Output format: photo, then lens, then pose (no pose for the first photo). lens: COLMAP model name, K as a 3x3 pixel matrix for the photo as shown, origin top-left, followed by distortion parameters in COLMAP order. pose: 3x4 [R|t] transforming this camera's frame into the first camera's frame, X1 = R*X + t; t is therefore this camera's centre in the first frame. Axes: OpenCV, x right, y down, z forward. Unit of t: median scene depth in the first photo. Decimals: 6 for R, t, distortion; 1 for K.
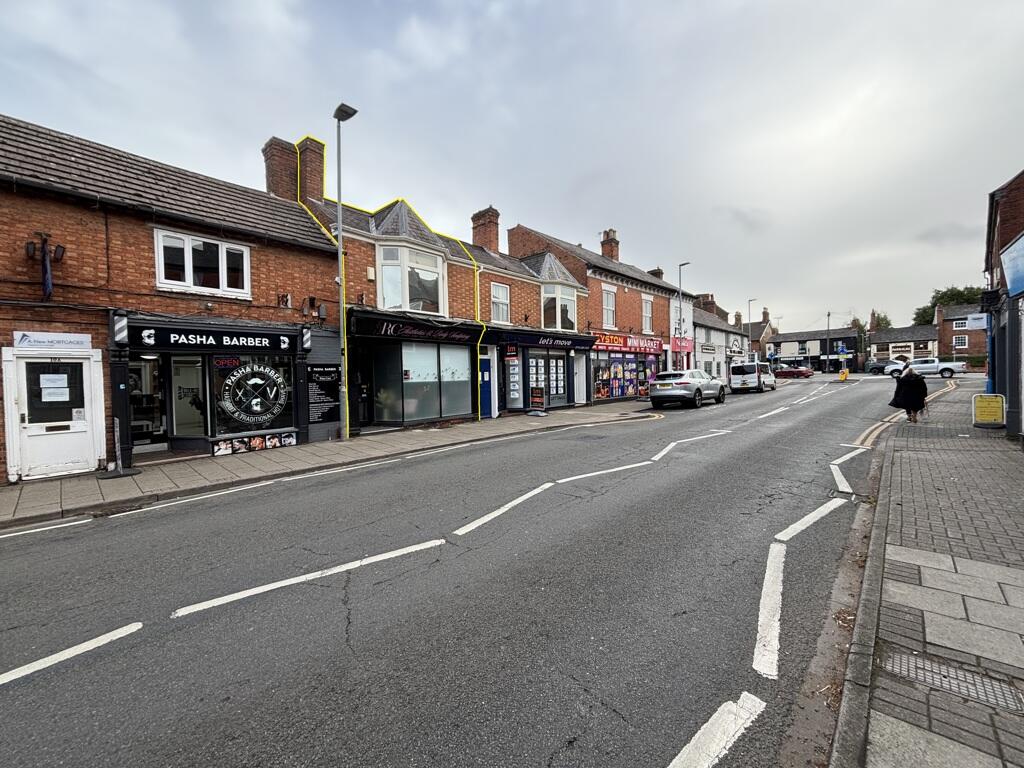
lens RADIAL K [[414.7, 0, 512.0], [0, 414.7, 384.0], [0, 0, 1]] dist [0.002394, 0.000091]
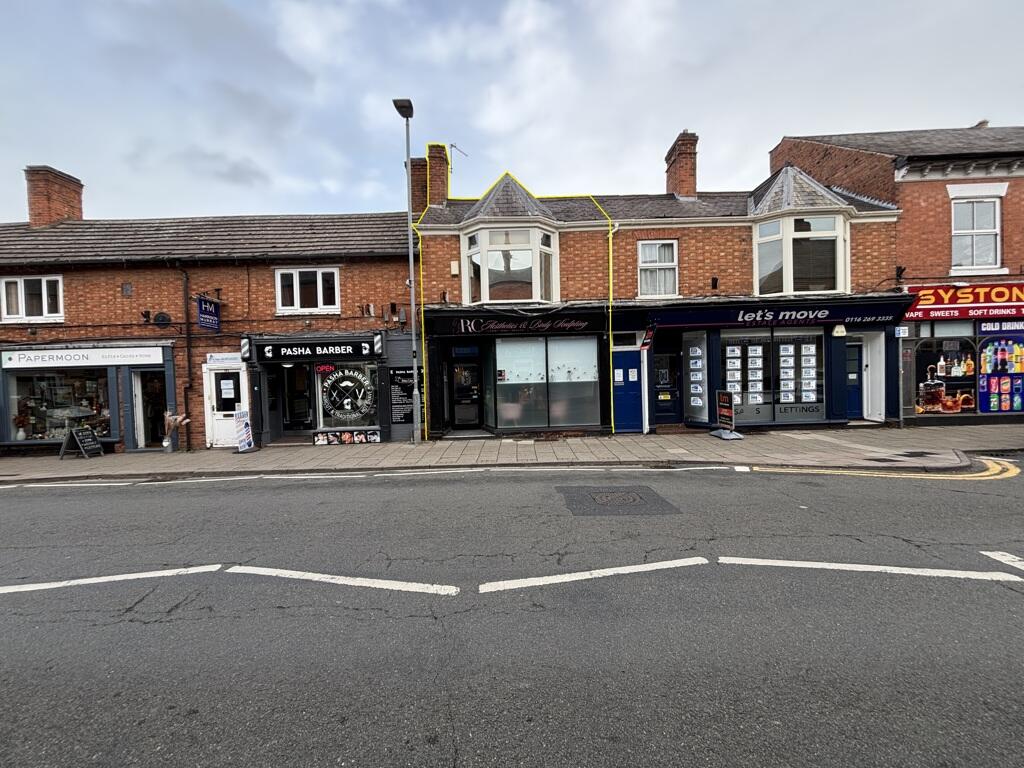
lens RADIAL K [[405.1, 0, 512.0], [0, 405.1, 384.0], [0, 0, 1]] dist [0.014926, -0.008937]
pose [[0.660619, 0.012399, -0.750619, 0.435142], [0.001408, 0.999841, 0.017755, -0.020922], [0.750720, -0.012786, 0.660497, 0.491355]]
